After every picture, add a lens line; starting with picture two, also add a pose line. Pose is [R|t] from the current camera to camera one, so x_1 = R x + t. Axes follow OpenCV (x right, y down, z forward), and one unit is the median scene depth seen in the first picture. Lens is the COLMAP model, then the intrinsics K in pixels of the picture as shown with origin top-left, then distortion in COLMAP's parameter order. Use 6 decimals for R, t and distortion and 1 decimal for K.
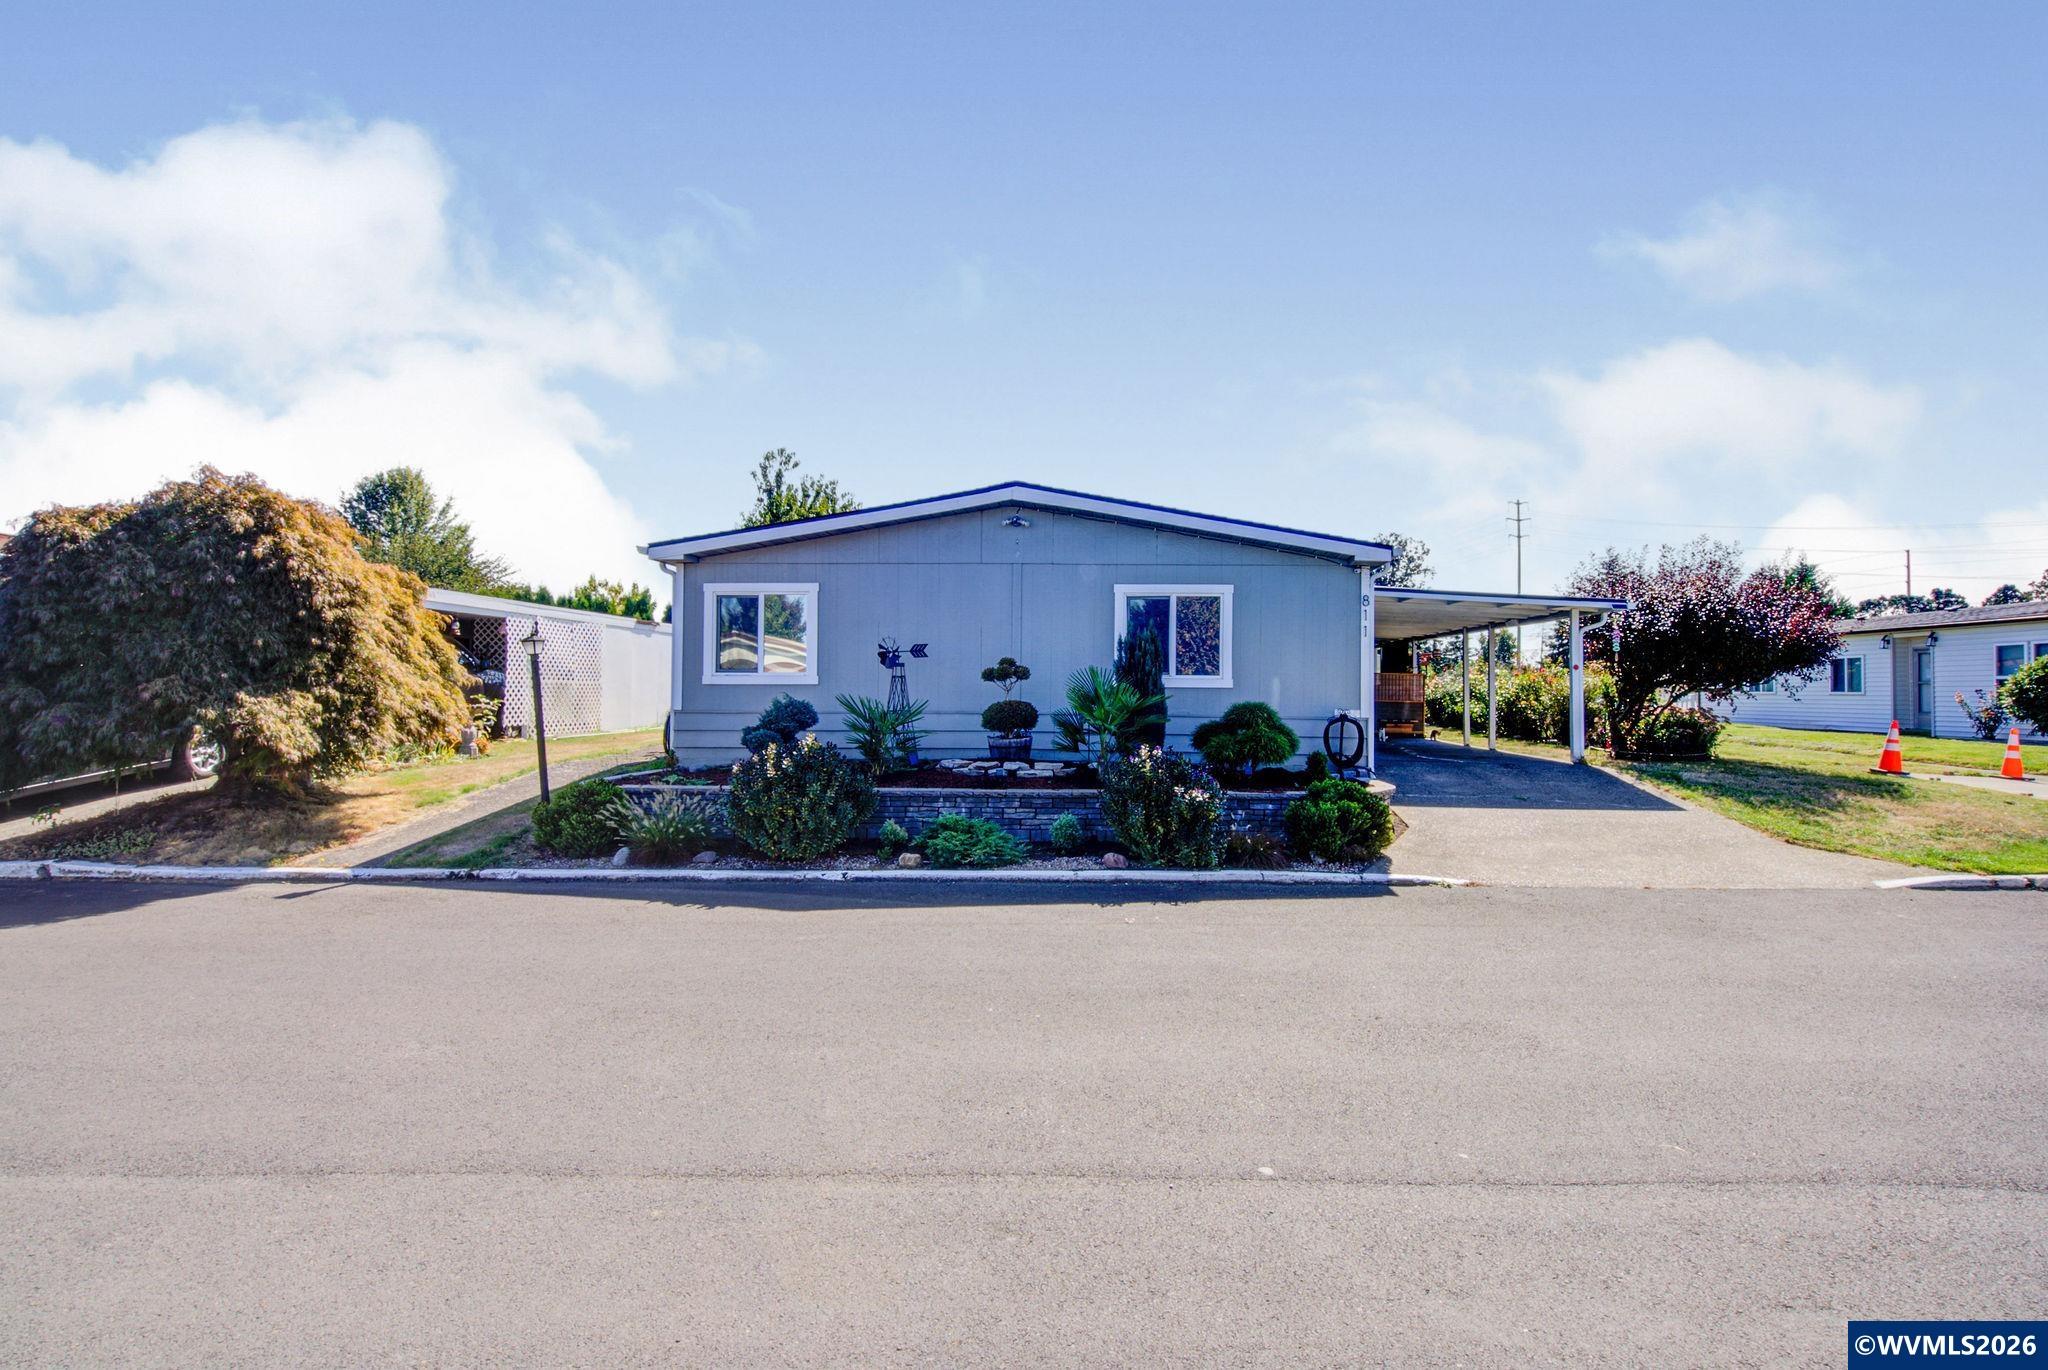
lens RADIAL K [[1001.8, 0, 1033.1], [0, 1001.8, 665.7], [0, 0, 1]] dist [0.001228, 0.000324]
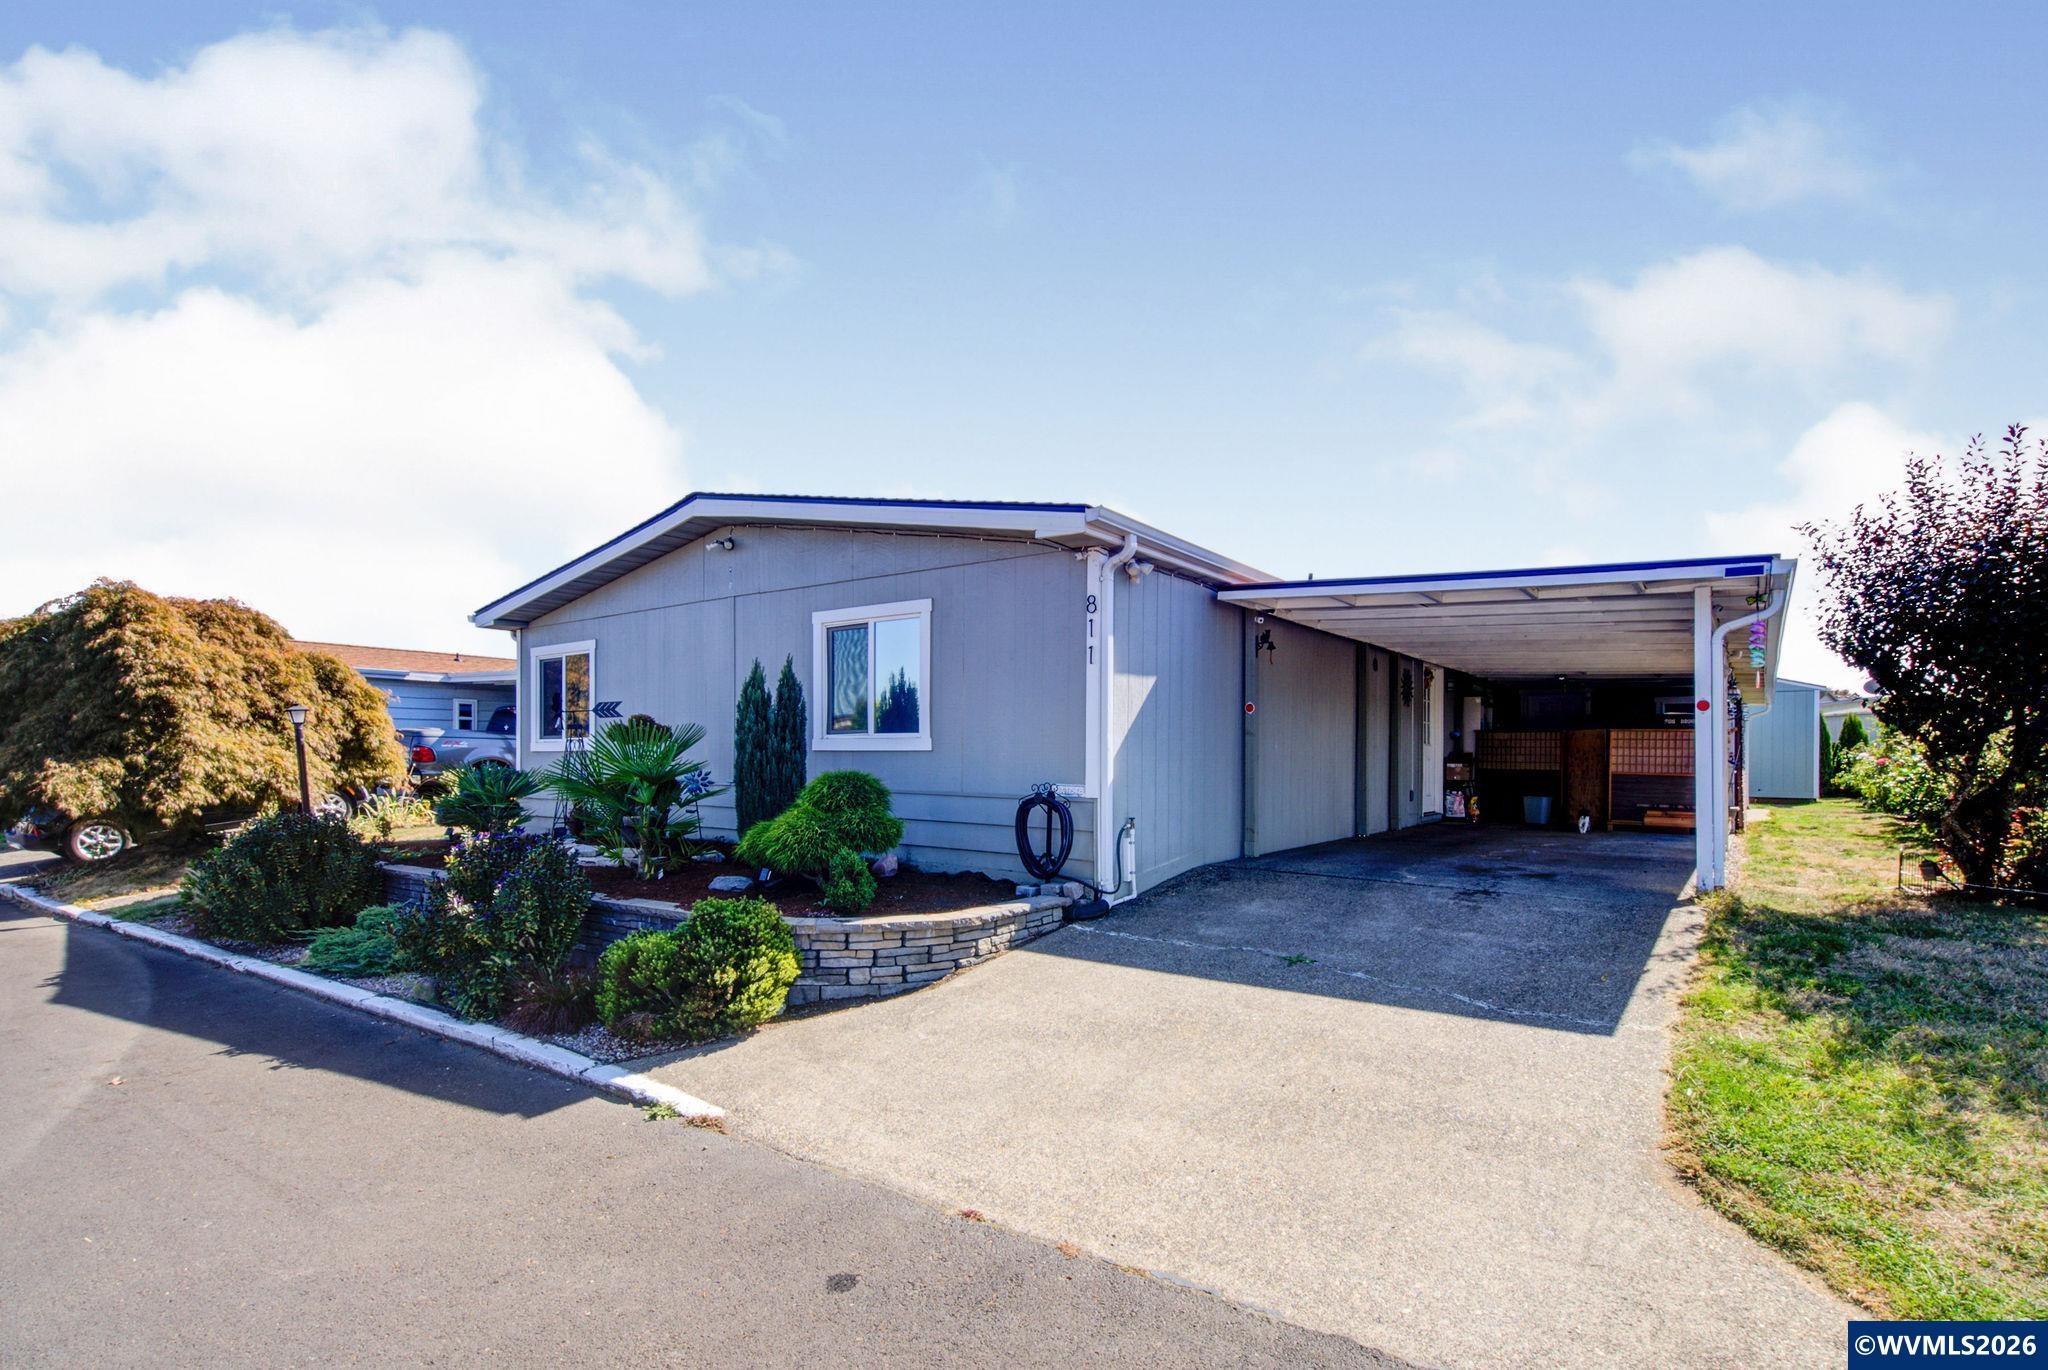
lens RADIAL K [[993.9, 0, 1026.5], [0, 993.9, 753.6], [0, 0, 1]] dist [0.000412, 0.000057]
pose [[0.827418, -0.005854, -0.561556, 0.796632], [0.013550, 0.999863, 0.009542, 0.022715], [0.561423, -0.015504, 0.827384, 0.615314]]
